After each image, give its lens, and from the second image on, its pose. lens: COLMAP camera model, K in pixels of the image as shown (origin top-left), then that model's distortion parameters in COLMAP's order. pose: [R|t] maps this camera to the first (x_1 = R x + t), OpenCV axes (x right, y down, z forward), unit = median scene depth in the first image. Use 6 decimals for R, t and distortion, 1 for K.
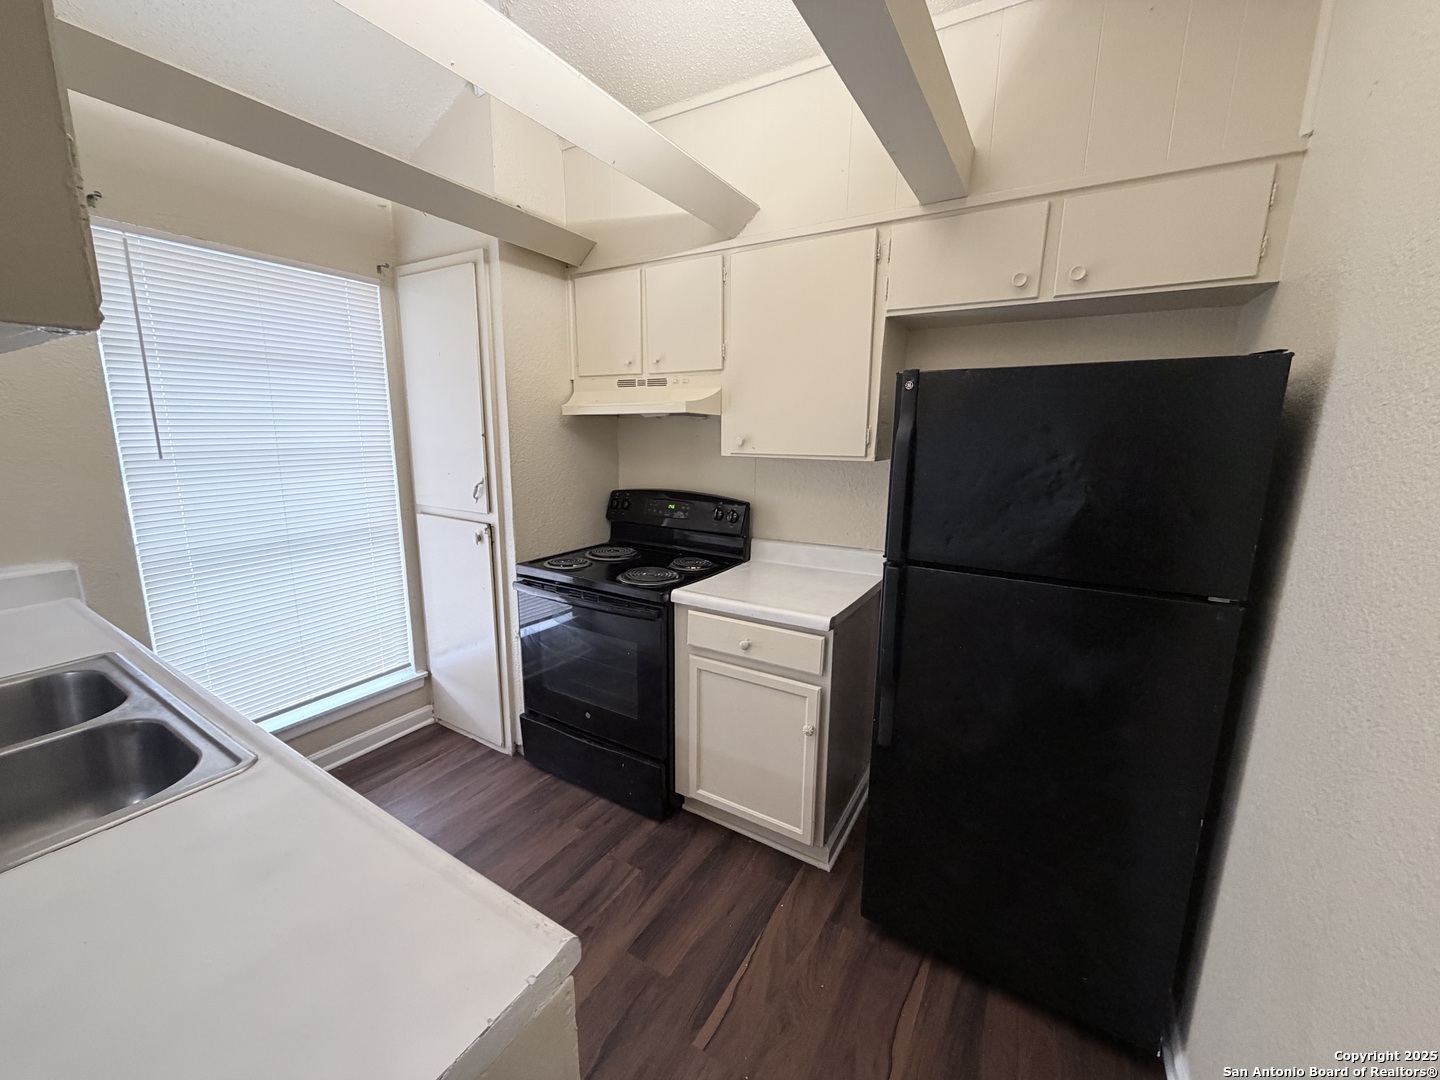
lens RADIAL K [[567.5, 0, 718.3], [0, 567.5, 533.2], [0, 0, 1]] dist [0.000841, 0.000100]
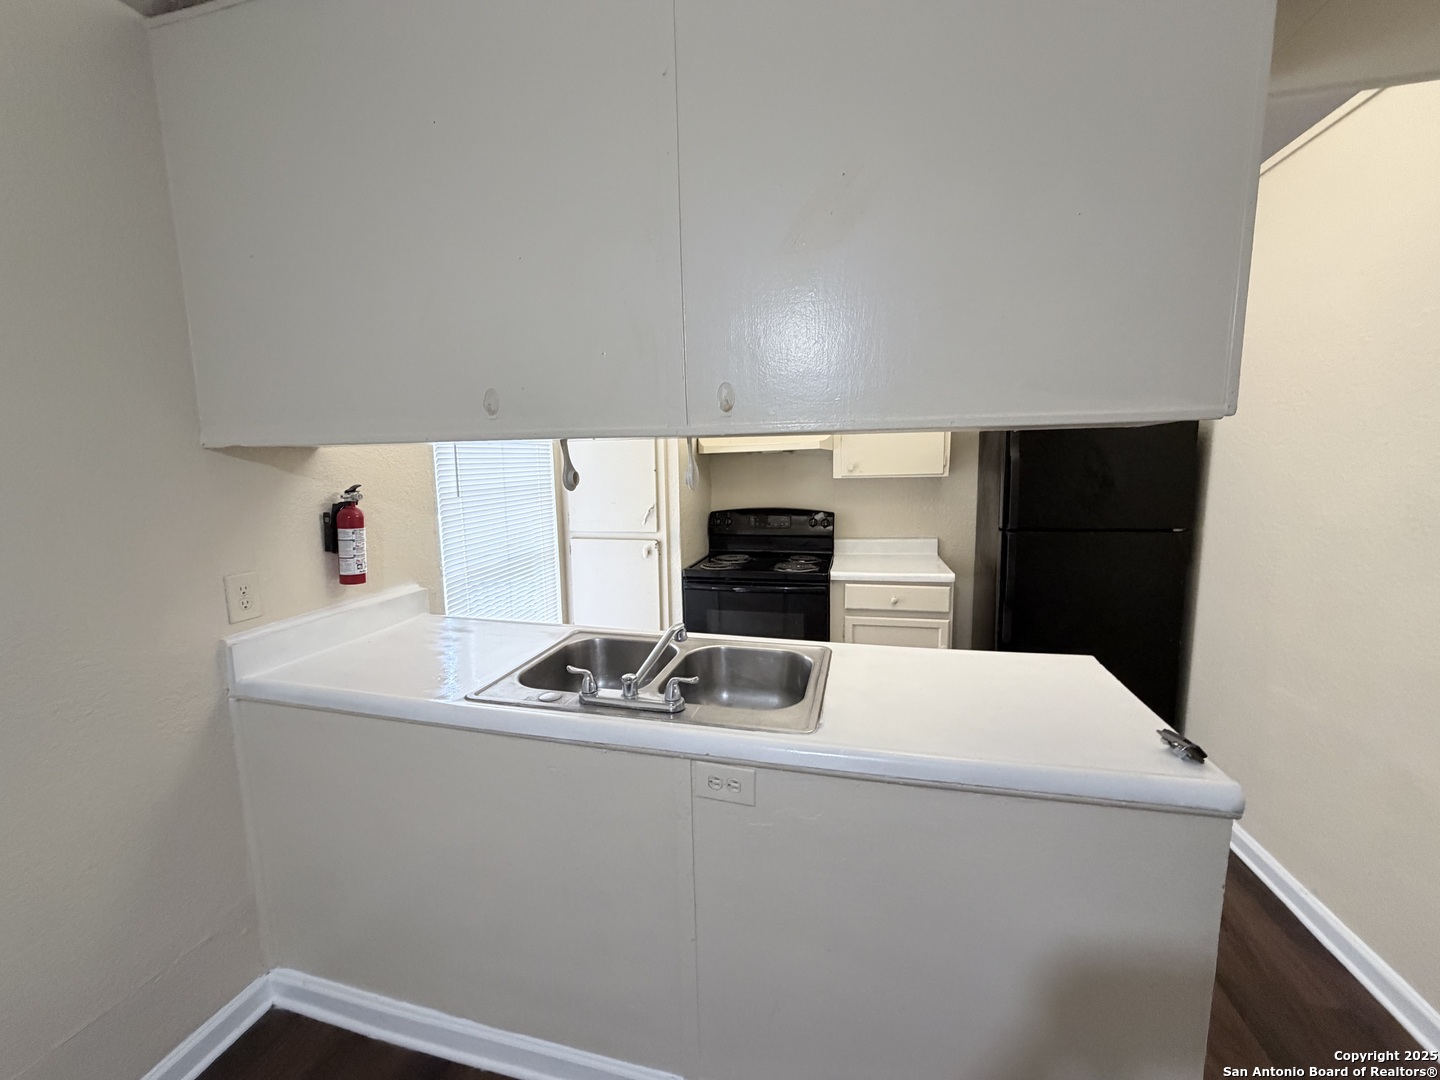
lens RADIAL K [[567.5, 0, 714.6], [0, 567.5, 538.0], [0, 0, 1]] dist [0.000841, 0.000100]
pose [[0.953228, -0.069646, 0.294119, -0.673084], [0.085638, 0.995448, -0.041832, 0.043872], [-0.289867, 0.065063, 0.954853, -0.246878]]
